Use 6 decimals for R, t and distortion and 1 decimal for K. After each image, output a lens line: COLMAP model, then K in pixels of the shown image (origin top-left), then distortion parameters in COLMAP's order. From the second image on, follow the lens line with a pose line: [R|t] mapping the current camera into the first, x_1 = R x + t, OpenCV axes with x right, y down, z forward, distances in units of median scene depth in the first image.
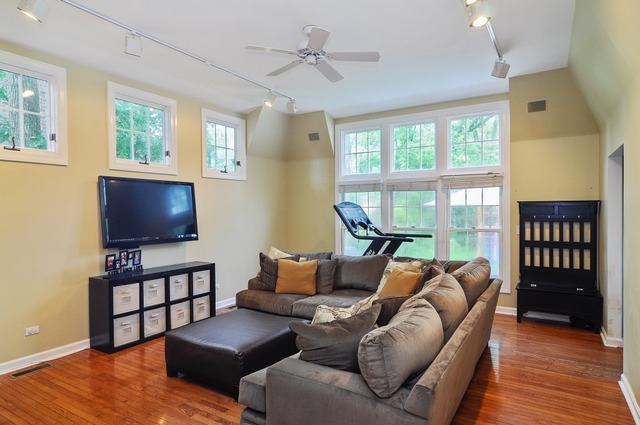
lens RADIAL K [[357.2, 0, 320.0], [0, 357.2, 212.5], [0, 0, 1]] dist [-0.002978, -0.000669]
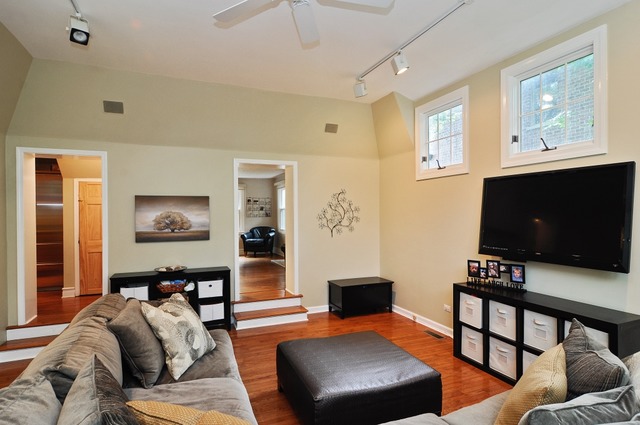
lens RADIAL K [[357.2, 0, 320.0], [0, 357.2, 212.5], [0, 0, 1]] dist [-0.002978, -0.000669]
pose [[-0.589758, 0.011970, -0.807491, 0.412327], [0.004356, 0.999923, 0.011641, -0.022861], [0.807568, 0.003348, -0.589765, 1.178168]]
